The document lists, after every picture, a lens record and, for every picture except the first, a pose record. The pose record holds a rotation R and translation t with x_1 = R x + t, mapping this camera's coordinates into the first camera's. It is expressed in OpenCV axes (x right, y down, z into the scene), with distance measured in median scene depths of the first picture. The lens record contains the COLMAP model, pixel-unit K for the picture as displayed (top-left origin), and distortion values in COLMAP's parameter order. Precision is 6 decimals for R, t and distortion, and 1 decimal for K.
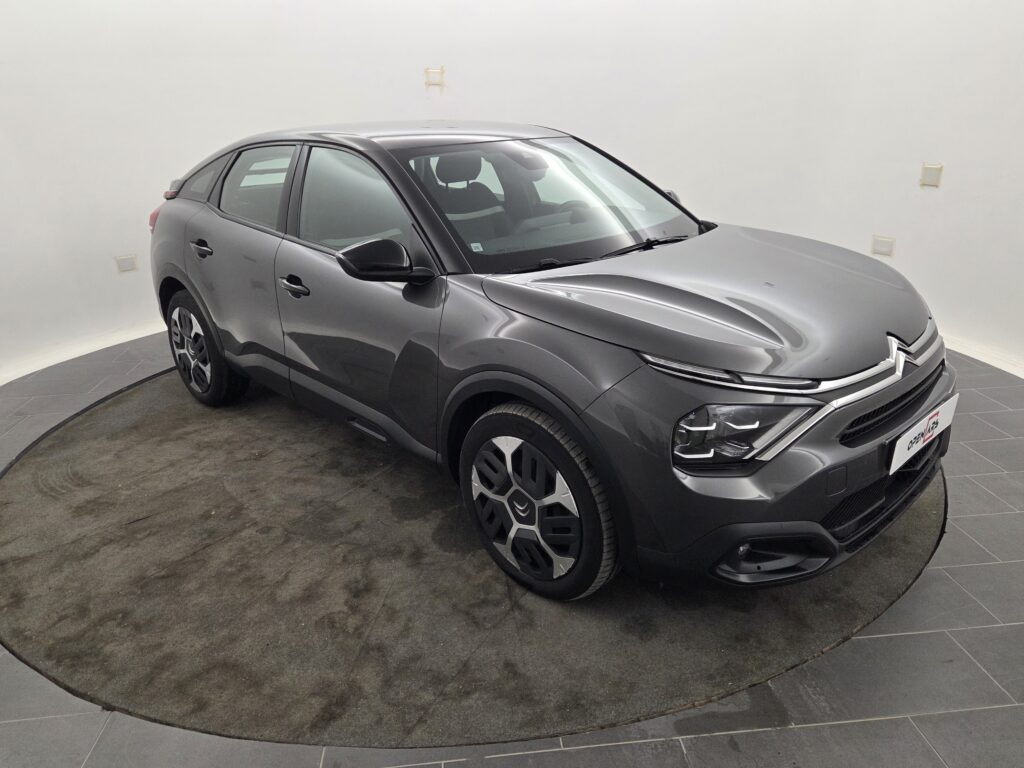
lens RADIAL K [[740.4, 0, 514.5], [0, 740.4, 387.2], [0, 0, 1]] dist [0.011772, -0.004307]
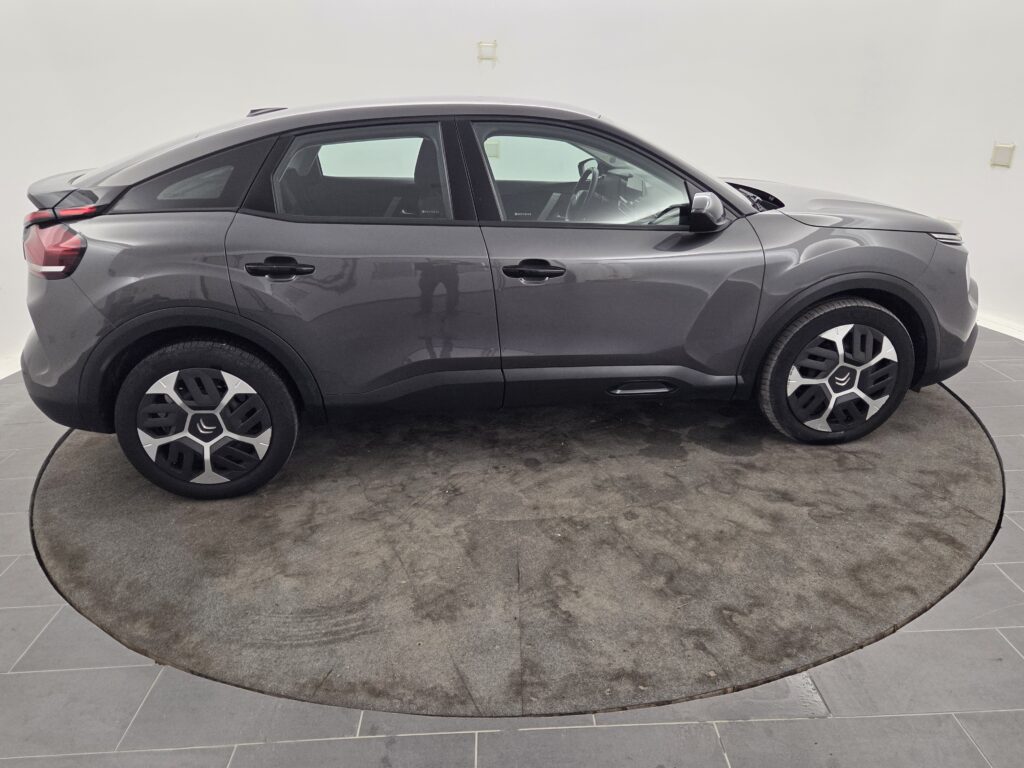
lens RADIAL K [[749.3, 0, 518.4], [0, 749.3, 382.3], [0, 0, 1]] dist [0.039764, -0.000801]
pose [[0.609283, -0.277216, 0.742917, -1.260997], [0.287378, 0.950402, 0.118953, -0.148281], [-0.739045, 0.141021, 0.658730, 0.507689]]
